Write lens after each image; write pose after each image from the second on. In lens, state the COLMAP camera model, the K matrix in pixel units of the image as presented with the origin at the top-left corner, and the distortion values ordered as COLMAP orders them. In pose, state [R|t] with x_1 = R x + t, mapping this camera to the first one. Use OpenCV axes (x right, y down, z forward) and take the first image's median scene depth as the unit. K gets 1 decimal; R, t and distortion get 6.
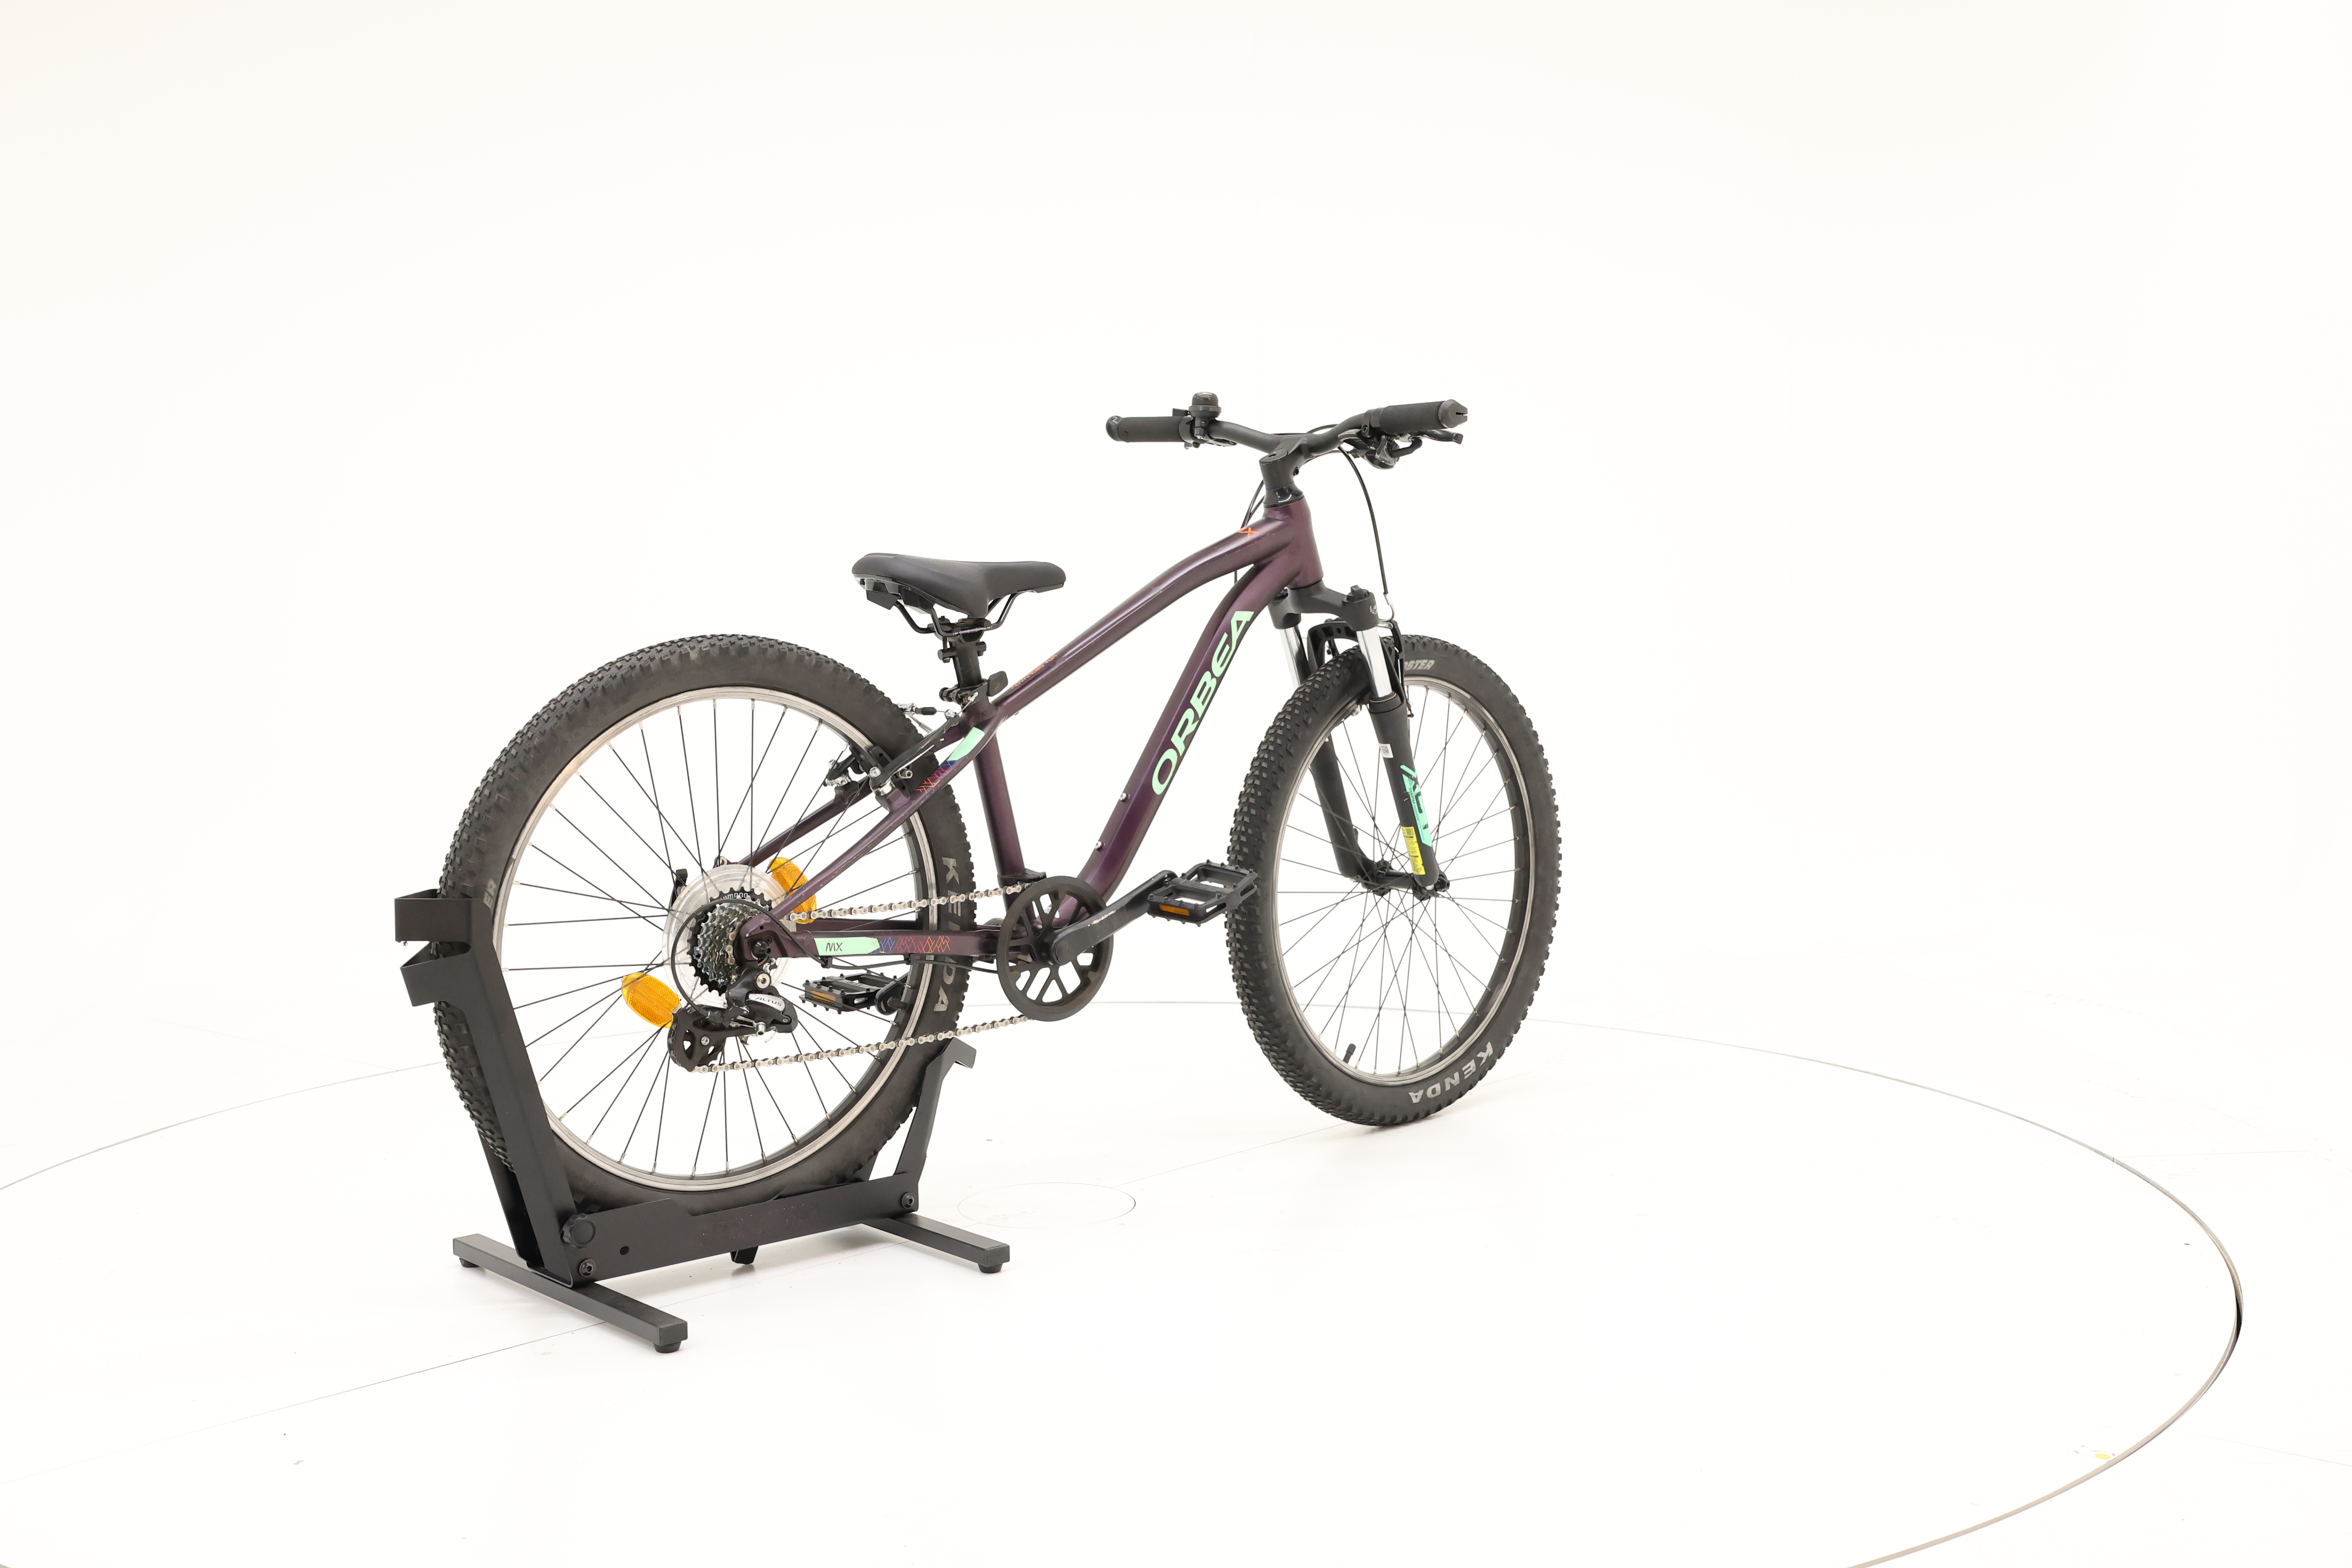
lens RADIAL K [[2640.0, 0, 1182.5], [0, 2640.0, 694.9], [0, 0, 1]] dist [-0.022015, 0.007146]
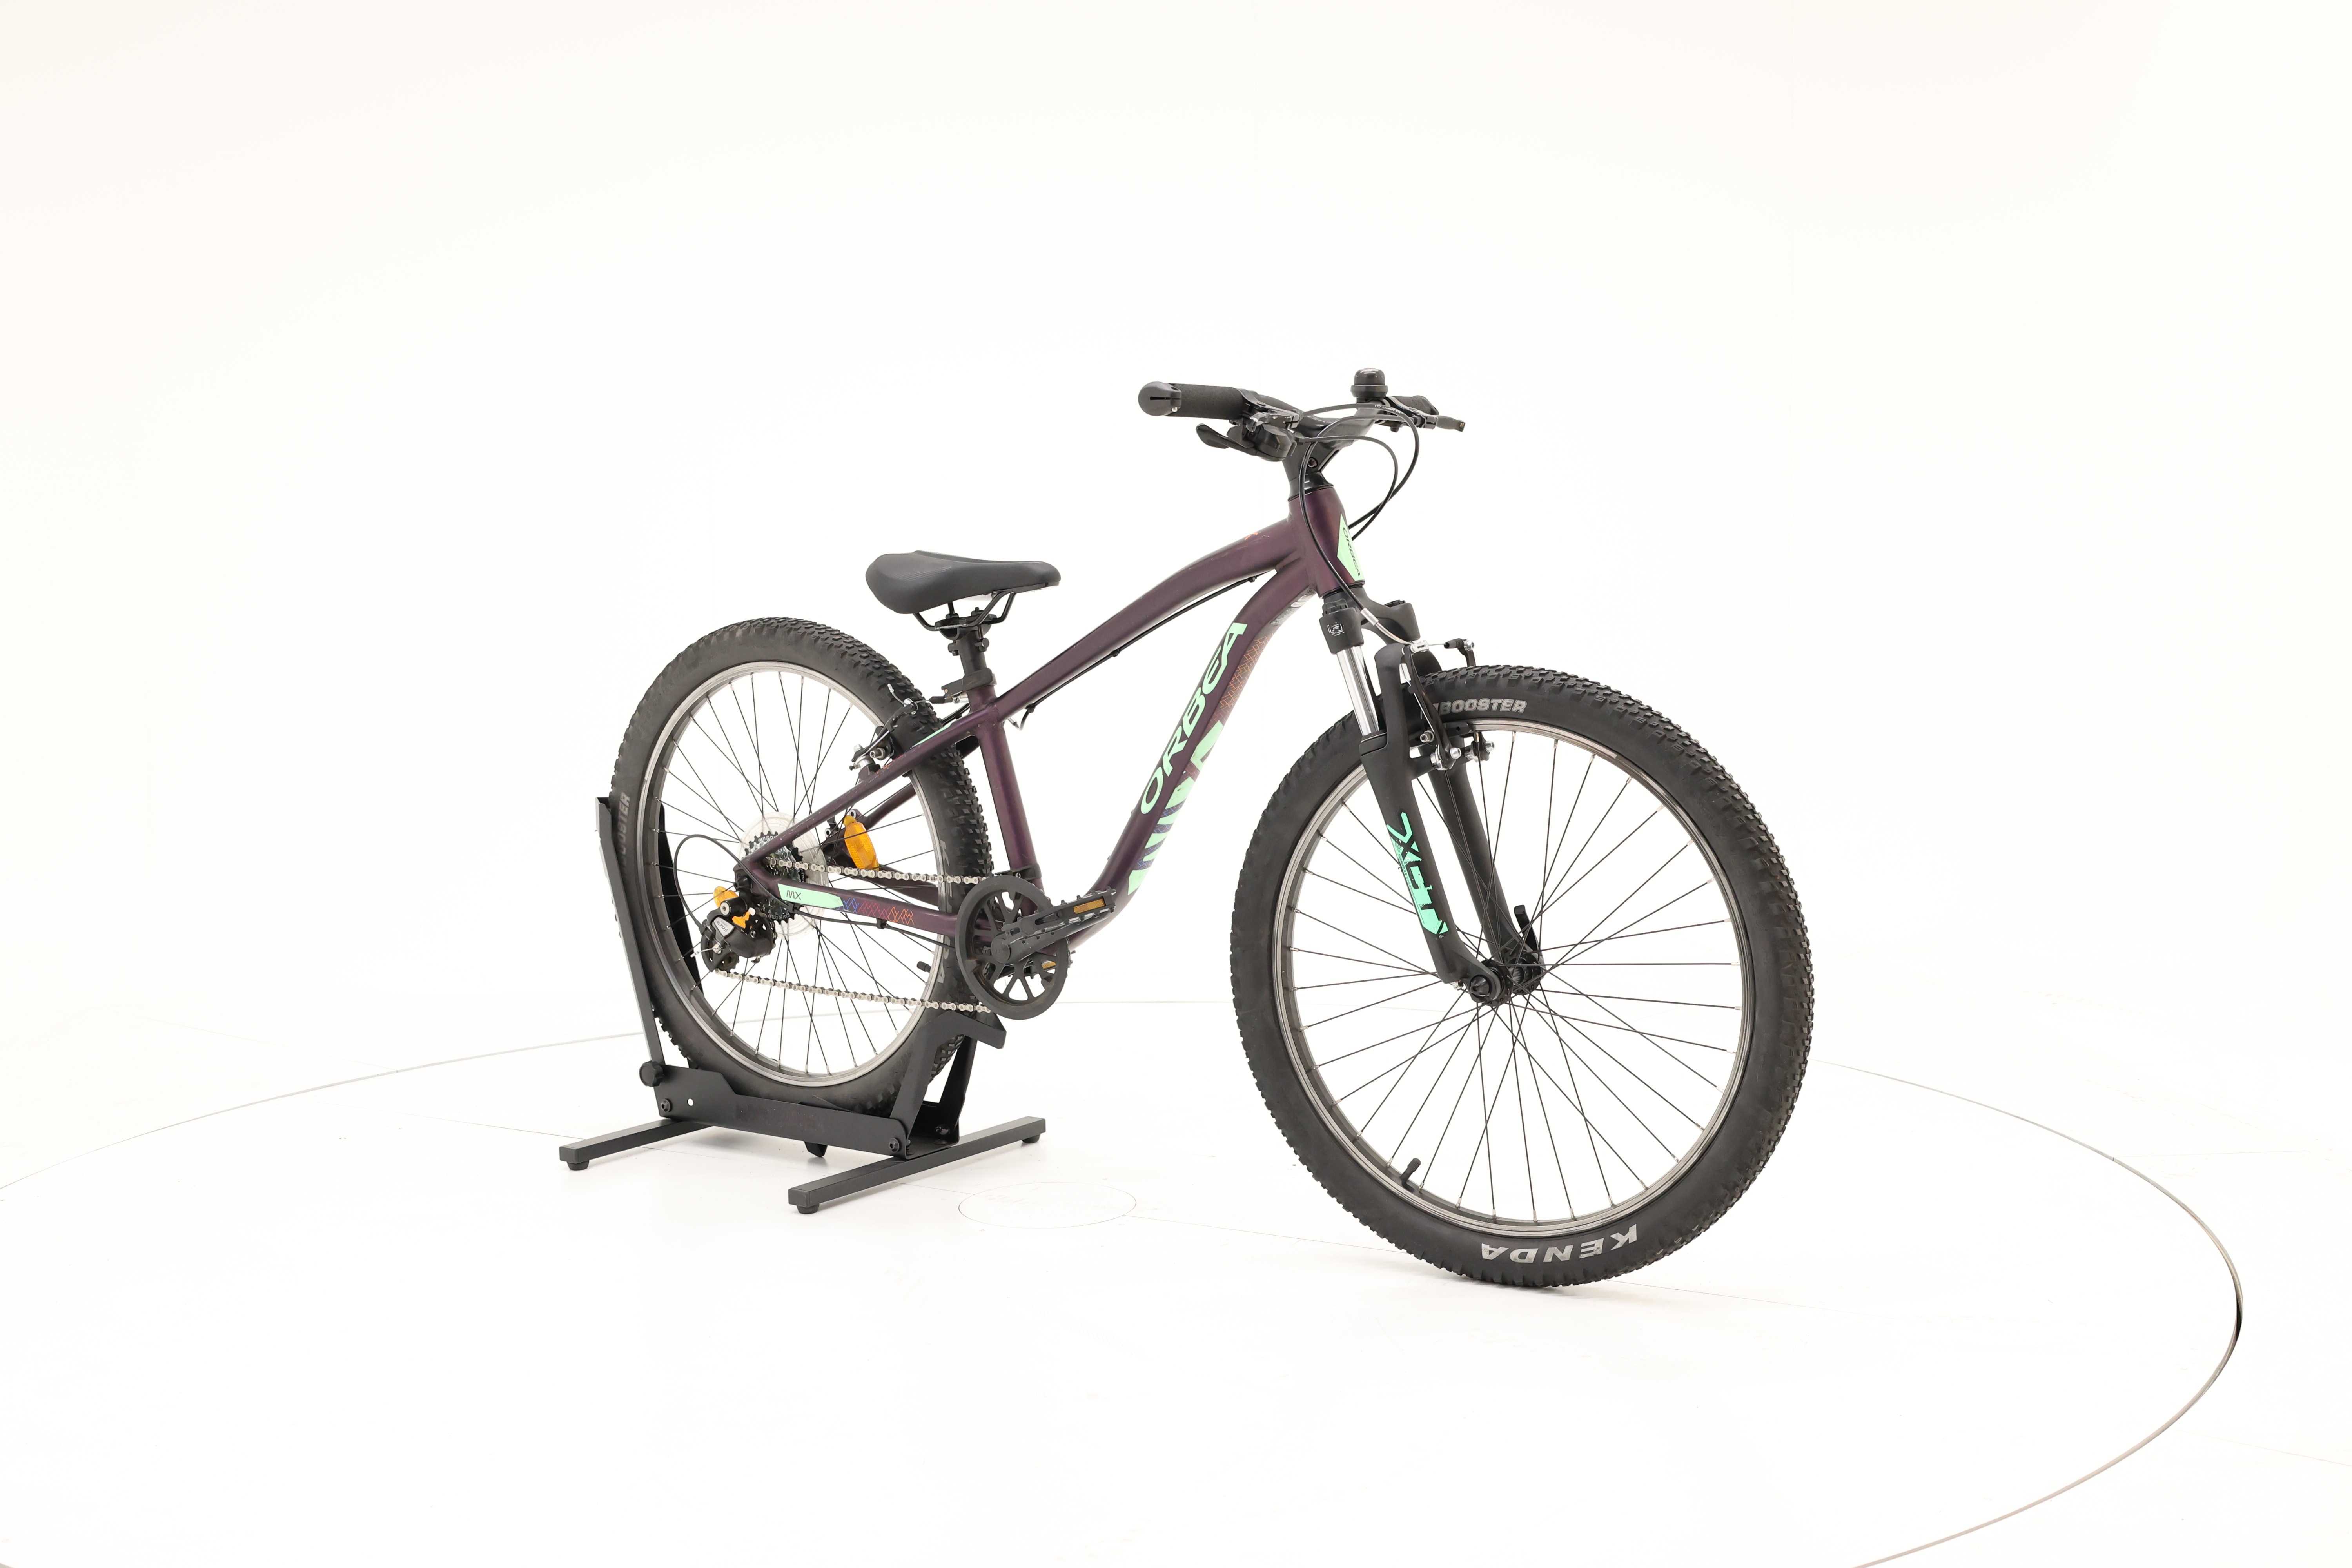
lens RADIAL K [[2640.0, 0, 1182.5], [0, 2640.0, 694.9], [0, 0, 1]] dist [-0.022015, 0.007146]
pose [[0.234009, 0.075593, -0.969291, 0.944285], [-0.049778, 0.996597, 0.065705, -0.069882], [0.970959, 0.032873, 0.236976, 0.830460]]
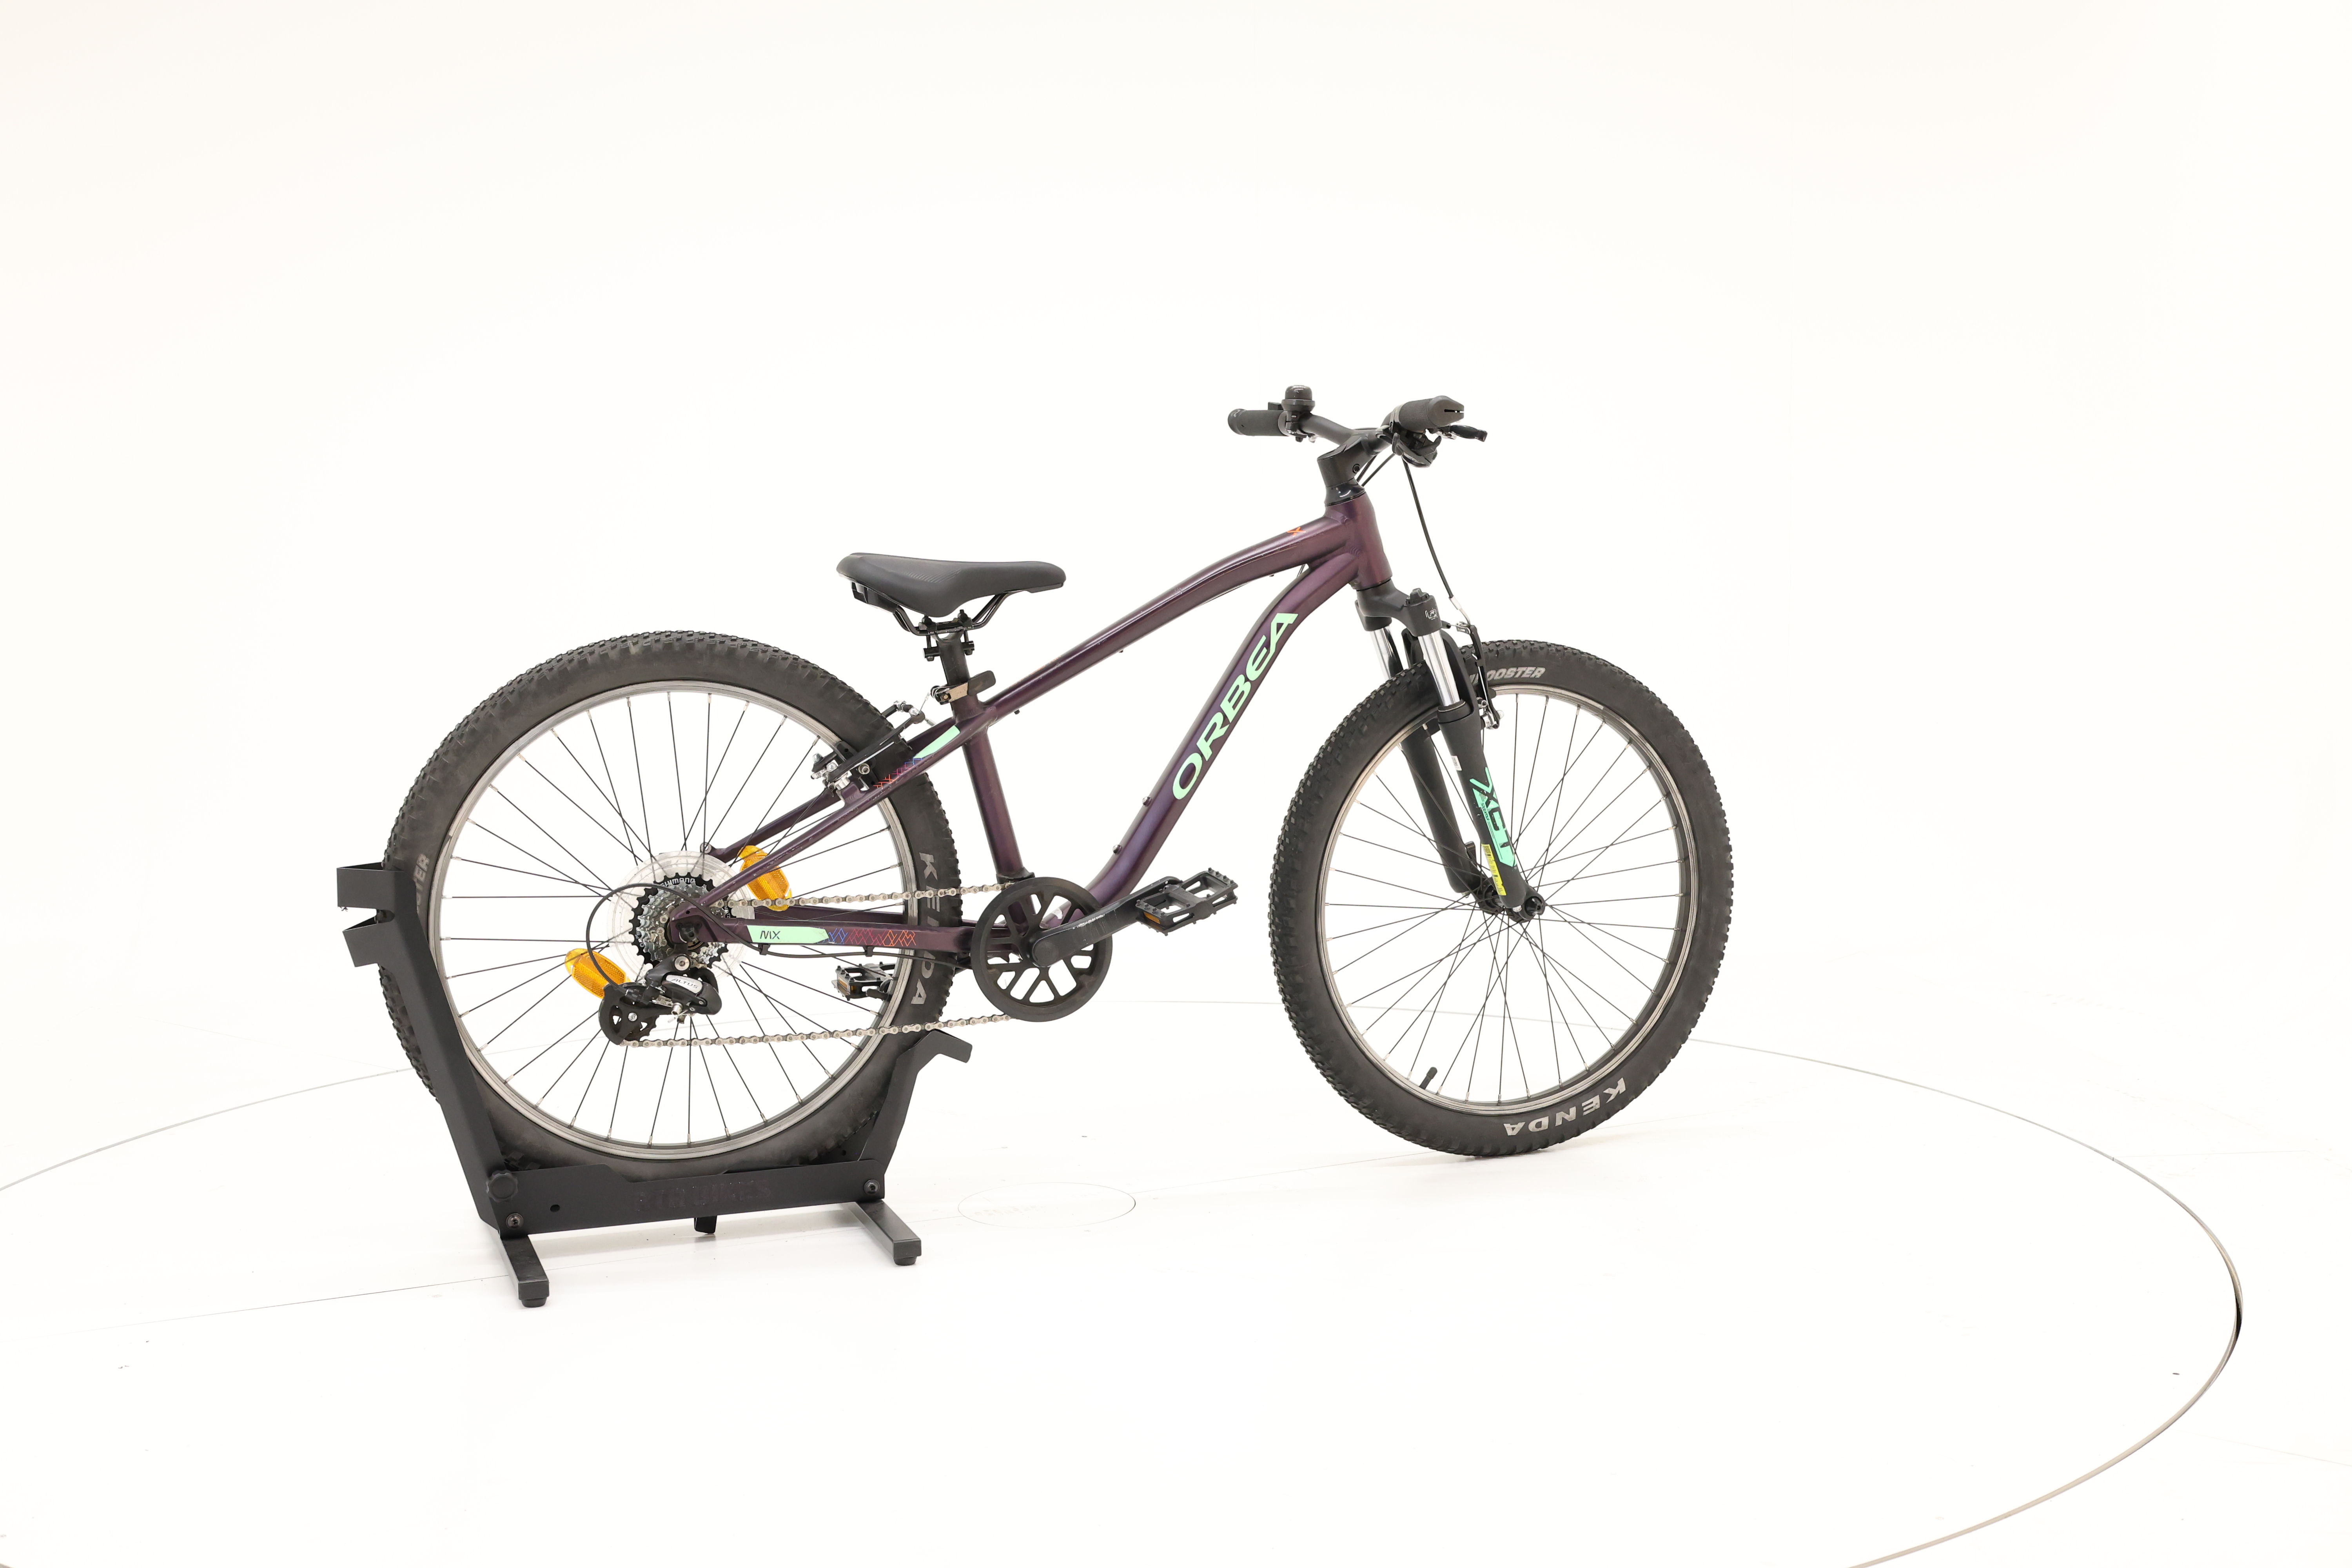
lens RADIAL K [[2640.0, 0, 1182.5], [0, 2640.0, 694.9], [0, 0, 1]] dist [-0.022015, 0.007146]
pose [[0.932433, 0.025718, -0.360426, 0.362812], [-0.022811, 0.999664, 0.012317, -0.013880], [0.360622, -0.003263, 0.932706, 0.088556]]
